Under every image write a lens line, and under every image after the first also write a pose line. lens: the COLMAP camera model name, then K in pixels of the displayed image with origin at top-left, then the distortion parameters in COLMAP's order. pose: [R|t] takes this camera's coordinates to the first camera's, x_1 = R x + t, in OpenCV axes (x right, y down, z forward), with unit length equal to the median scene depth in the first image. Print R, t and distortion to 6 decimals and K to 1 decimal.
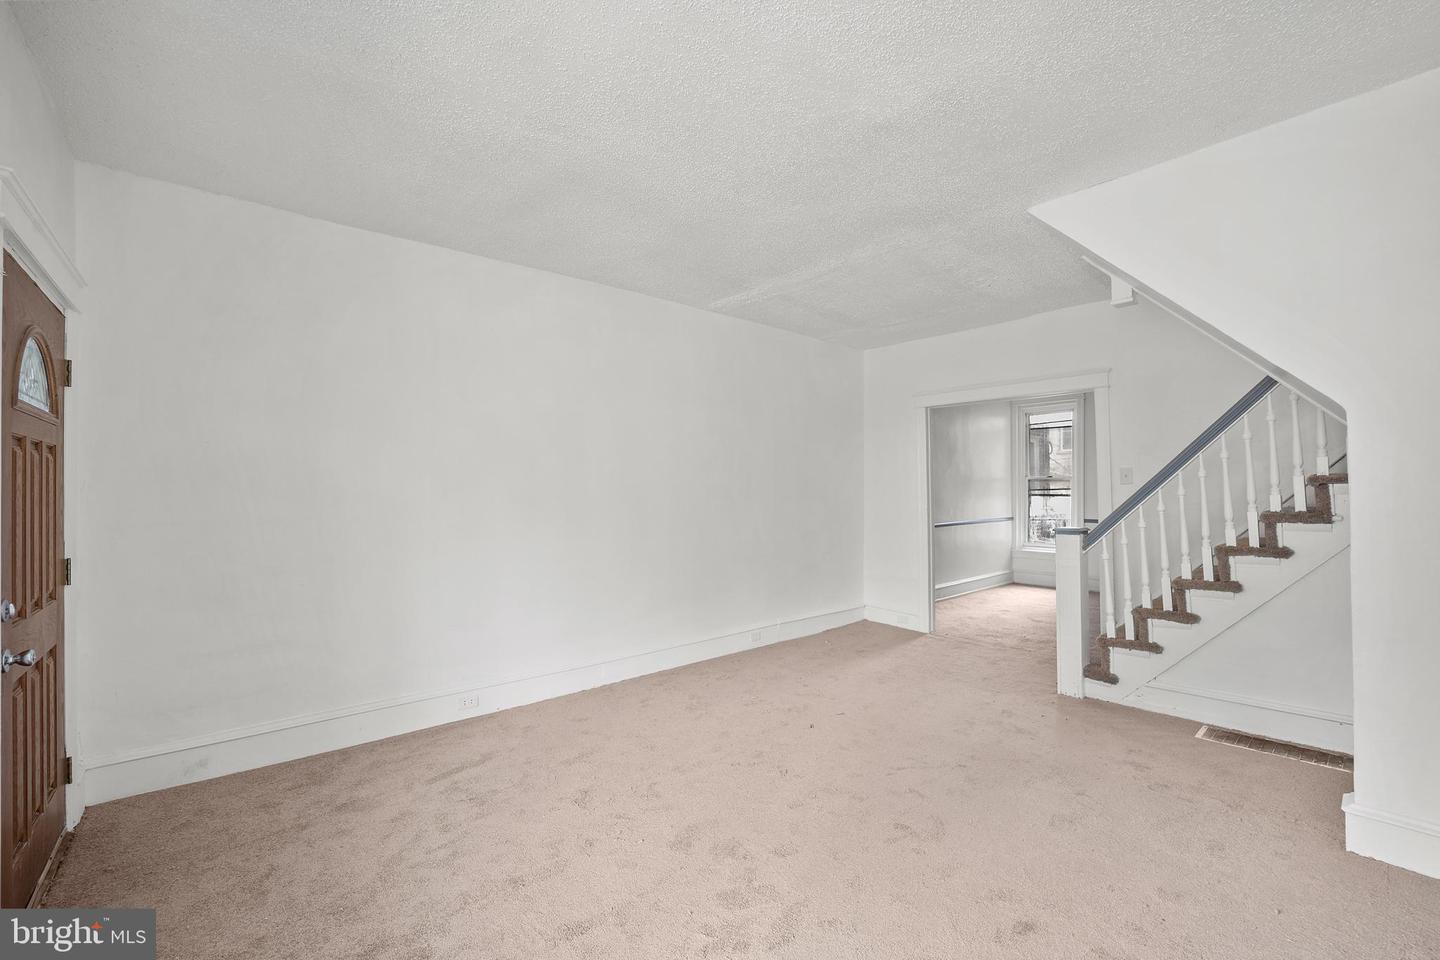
lens RADIAL K [[588.6, 0, 713.1], [0, 588.6, 487.0], [0, 0, 1]] dist [-0.021817, 0.000489]
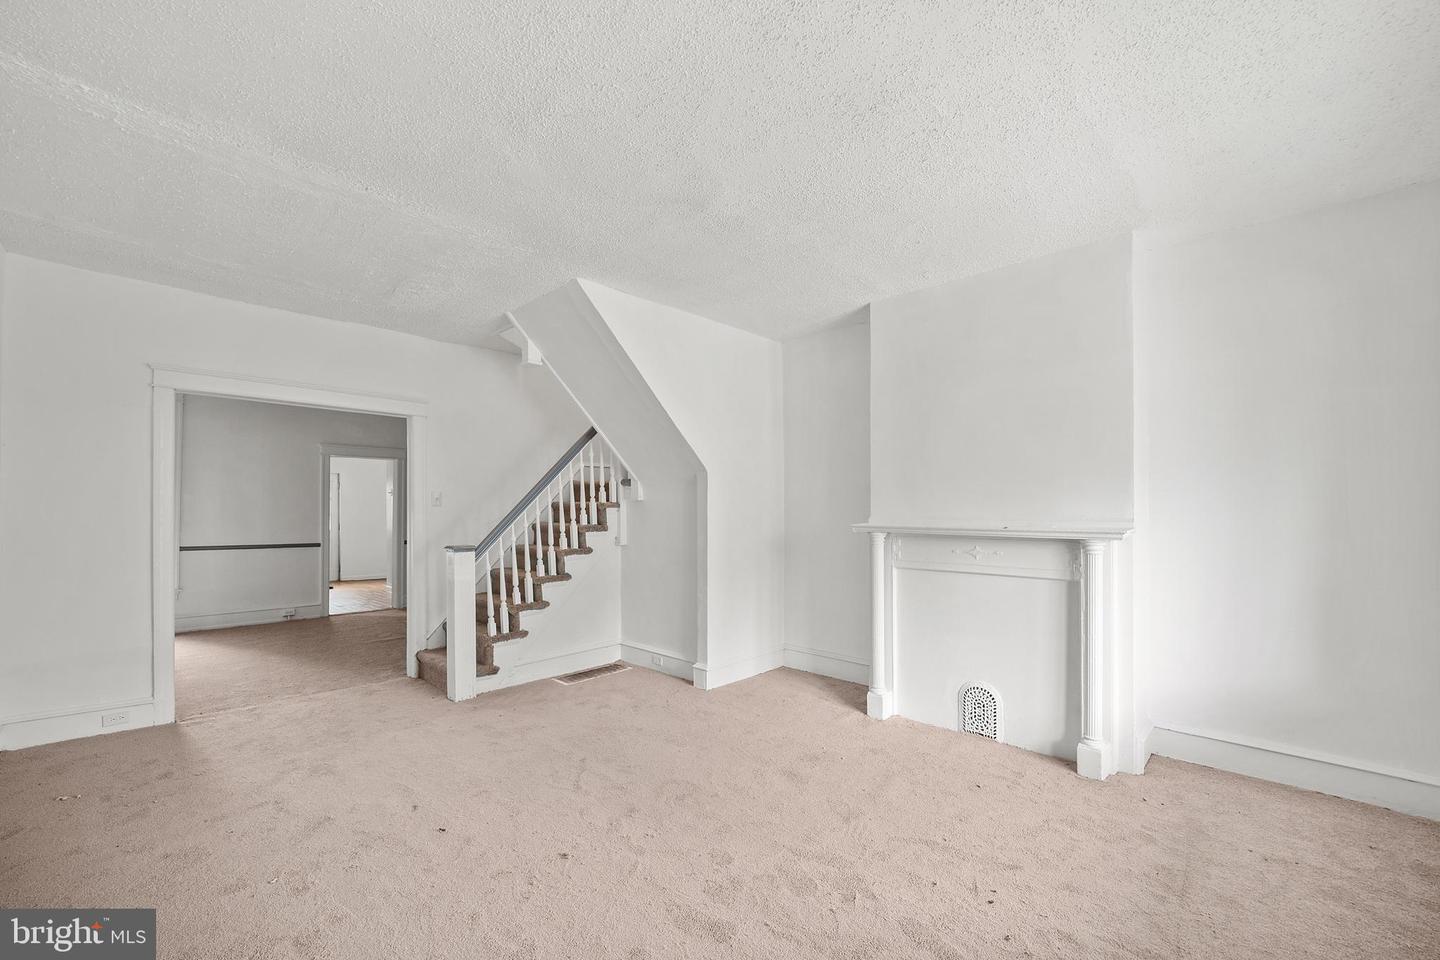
lens RADIAL K [[588.6, 0, 727.4], [0, 588.6, 506.5], [0, 0, 1]] dist [-0.021817, 0.000489]
pose [[-0.114711, 0.008458, 0.993363, -0.626620], [-0.008869, 0.999915, -0.009538, 0.004278], [-0.993359, -0.009904, -0.114626, 0.756117]]
